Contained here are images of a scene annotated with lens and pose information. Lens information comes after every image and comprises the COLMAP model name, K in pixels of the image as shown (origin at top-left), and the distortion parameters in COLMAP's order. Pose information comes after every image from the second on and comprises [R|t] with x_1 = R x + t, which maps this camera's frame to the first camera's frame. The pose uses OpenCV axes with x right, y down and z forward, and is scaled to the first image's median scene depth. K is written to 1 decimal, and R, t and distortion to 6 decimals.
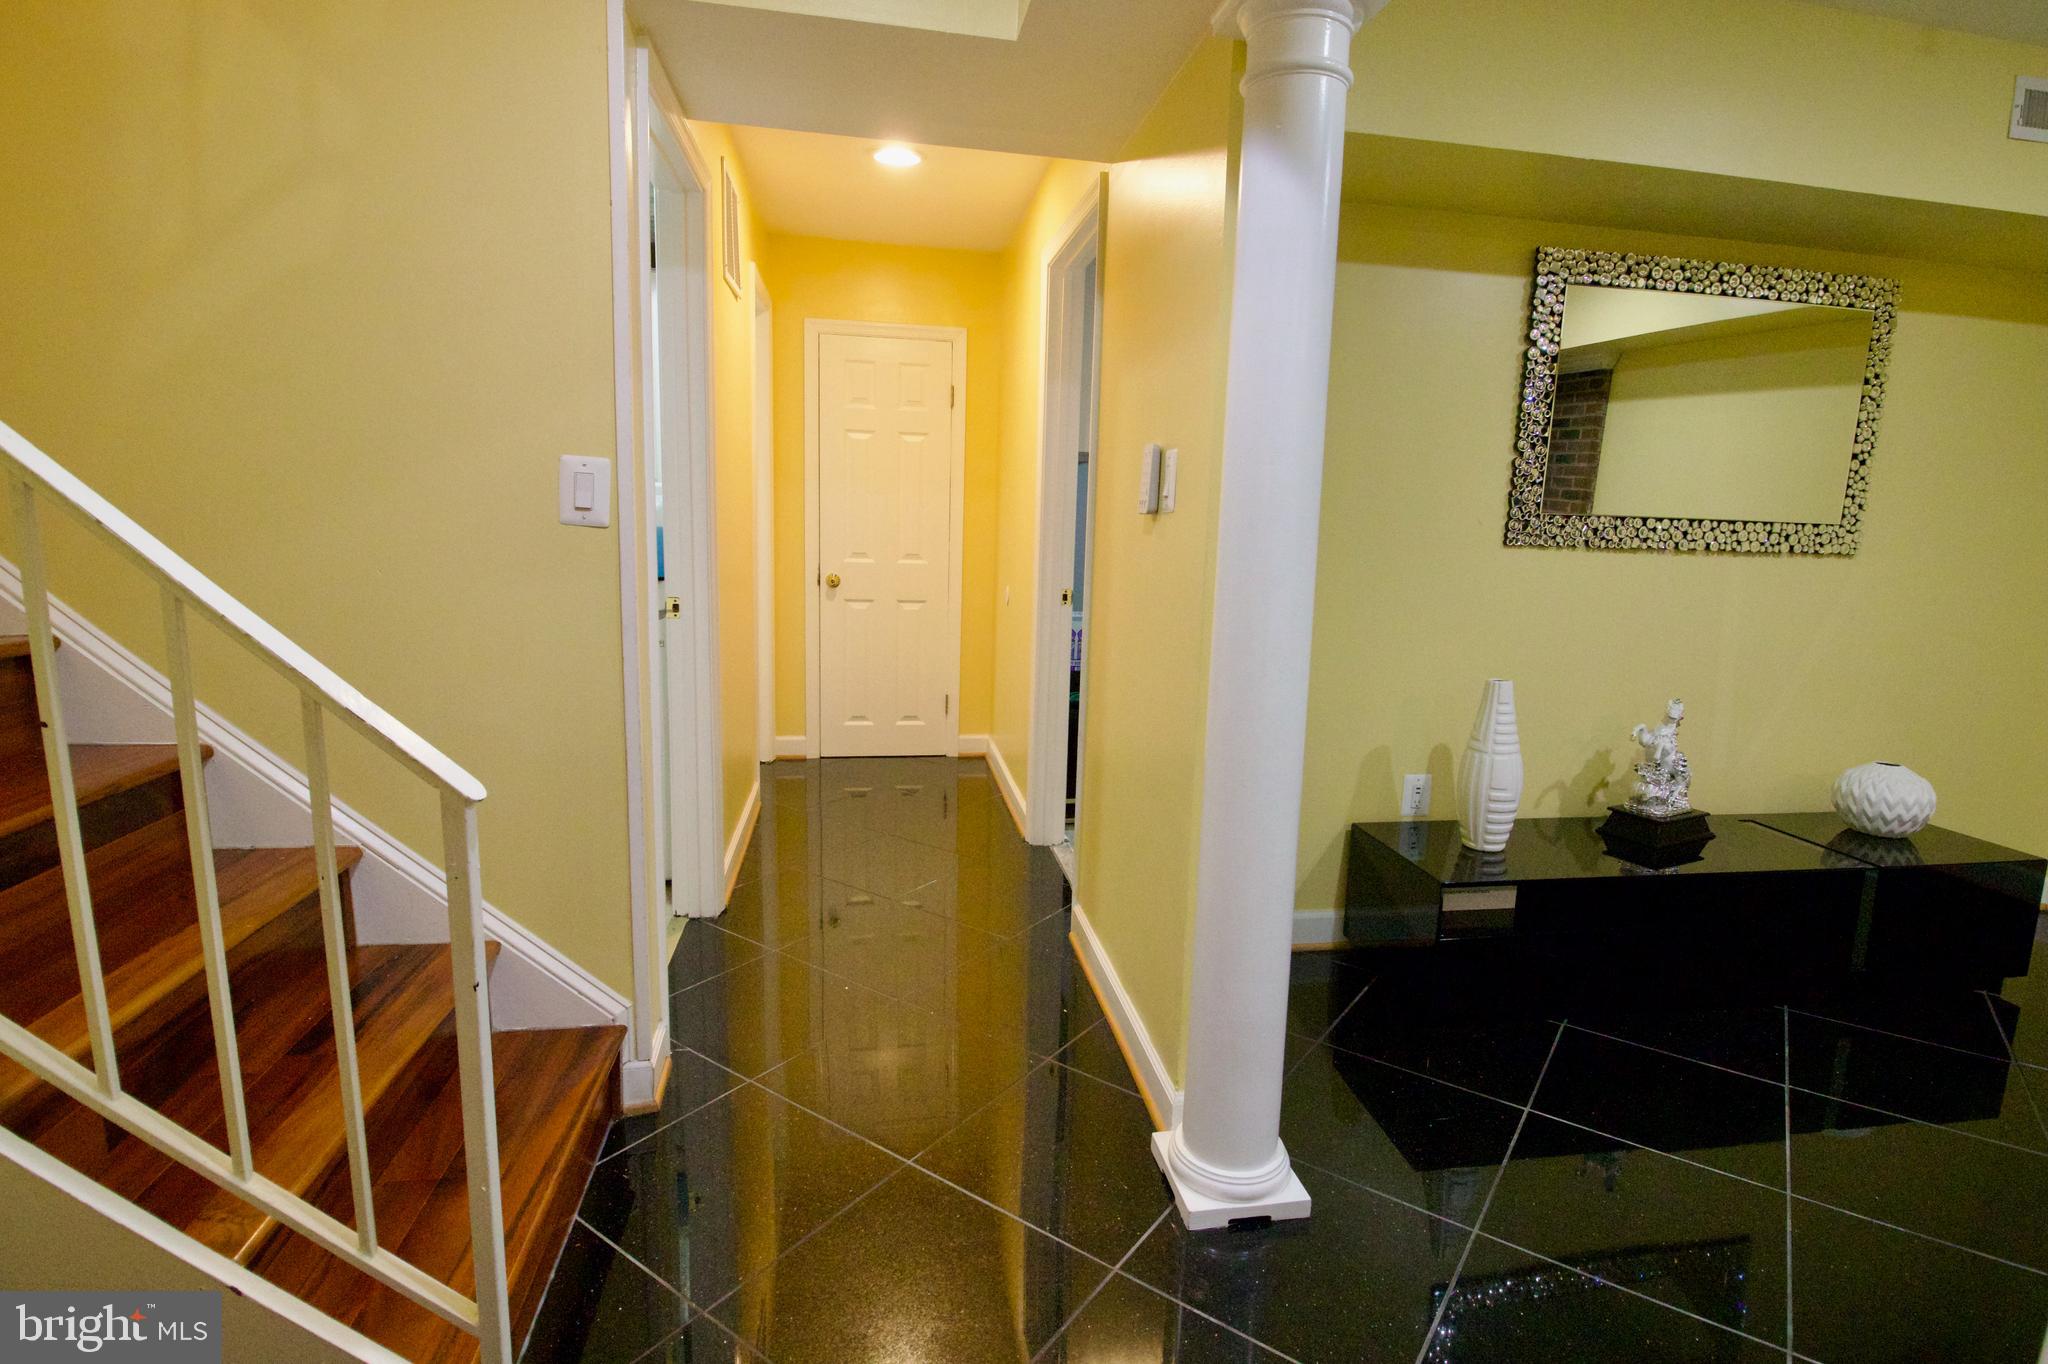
lens RADIAL K [[957.9, 0, 1025.4], [0, 957.9, 670.7], [0, 0, 1]] dist [-0.005081, -0.006052]
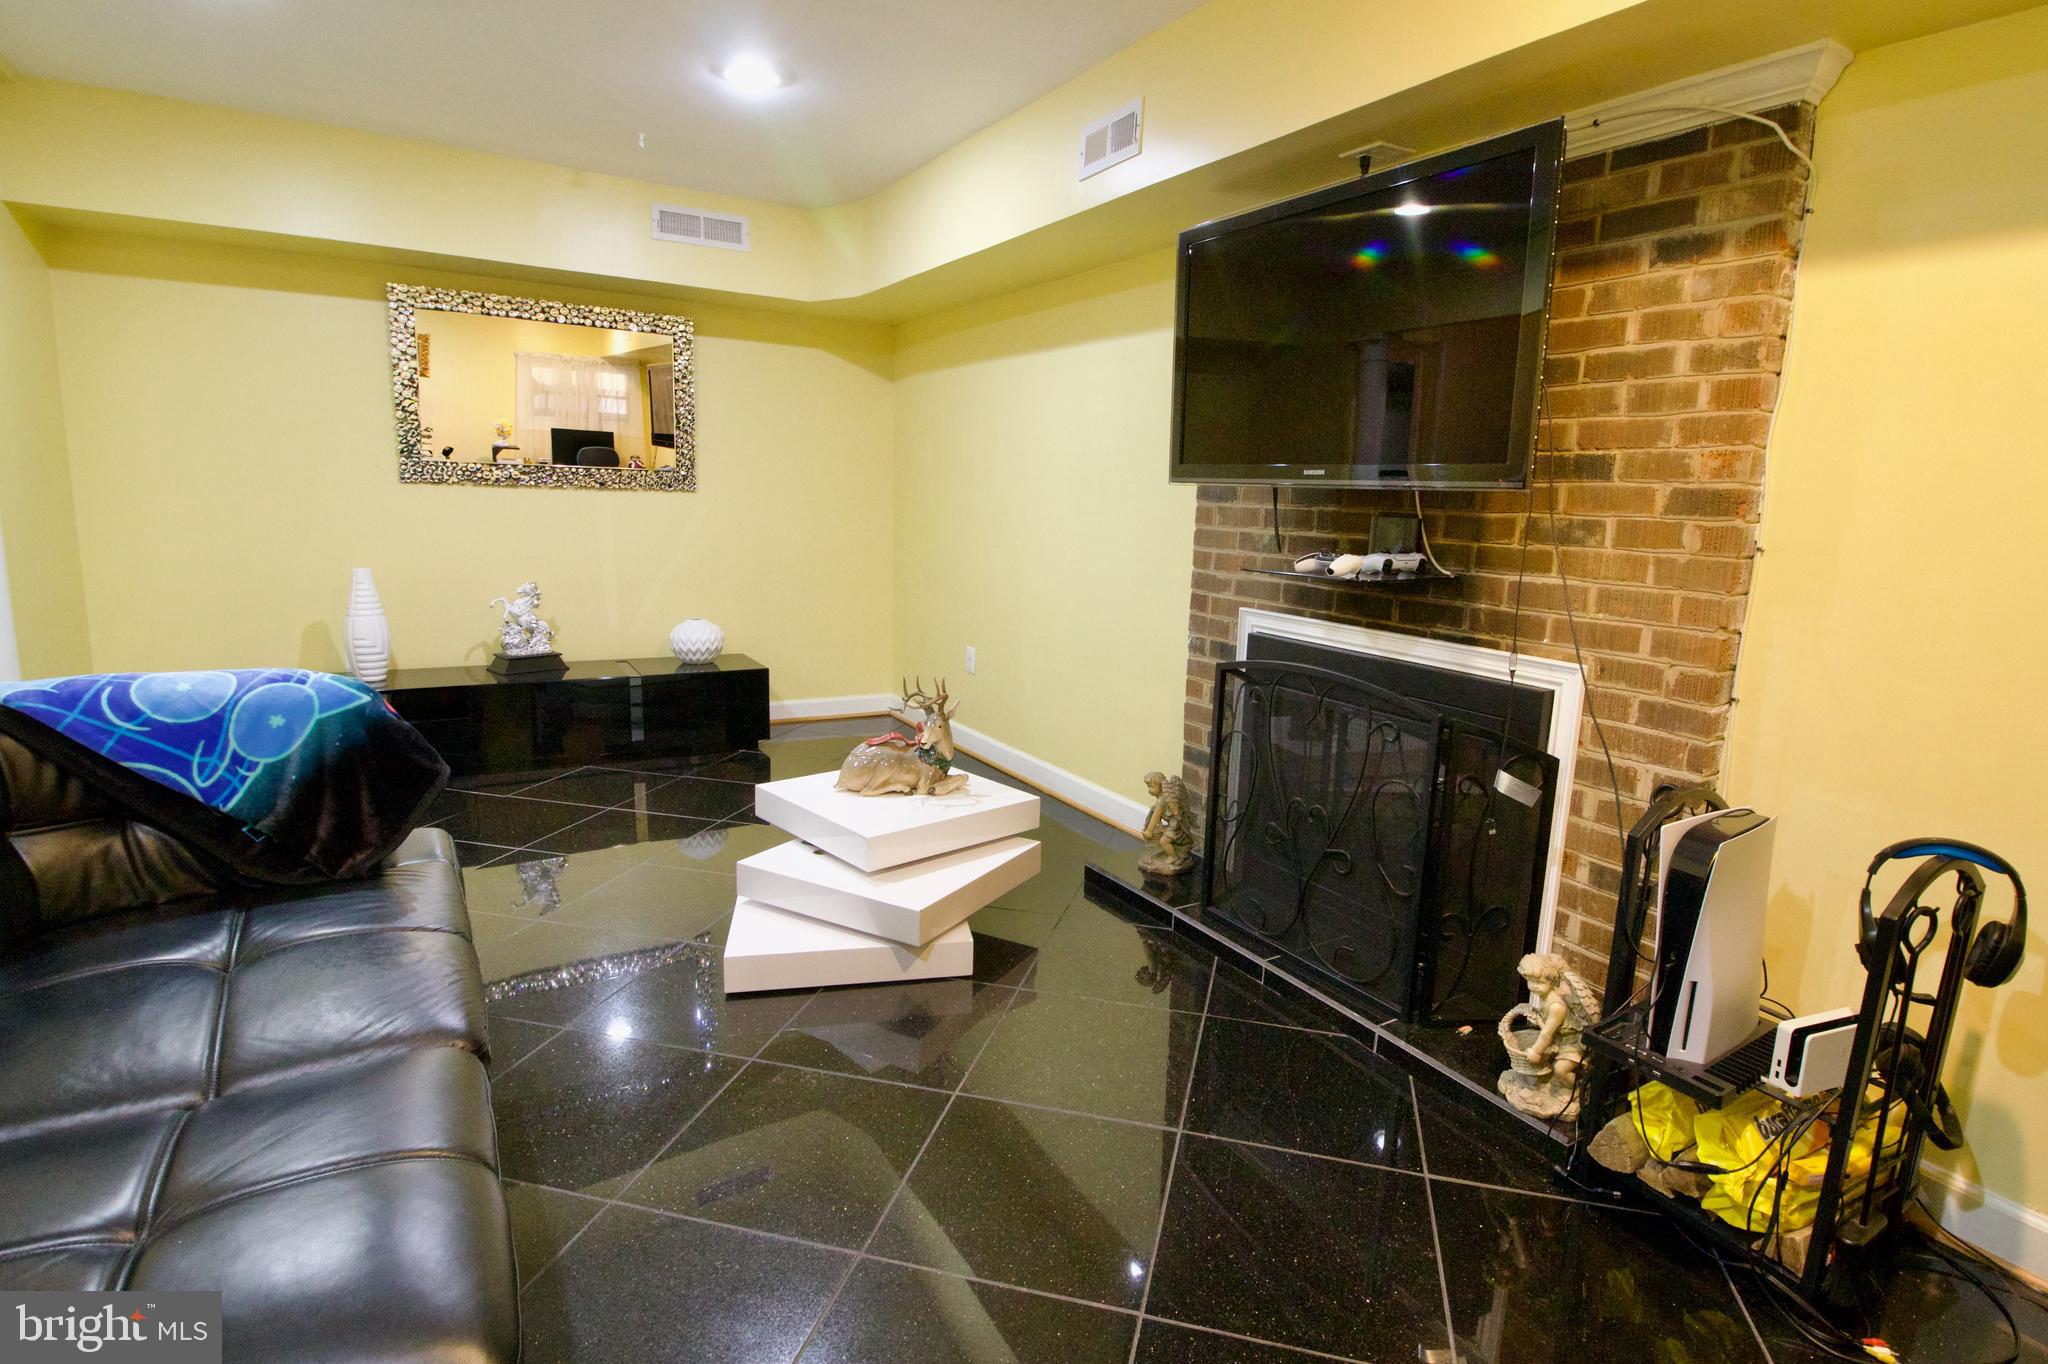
lens RADIAL K [[957.9, 0, 1028.1], [0, 957.9, 685.6], [0, 0, 1]] dist [-0.005081, -0.006052]
pose [[0.931955, -0.066185, 0.356482, 0.879918], [0.046700, 0.996920, 0.063002, 0.140436], [-0.359554, -0.042068, 0.932175, -0.775557]]
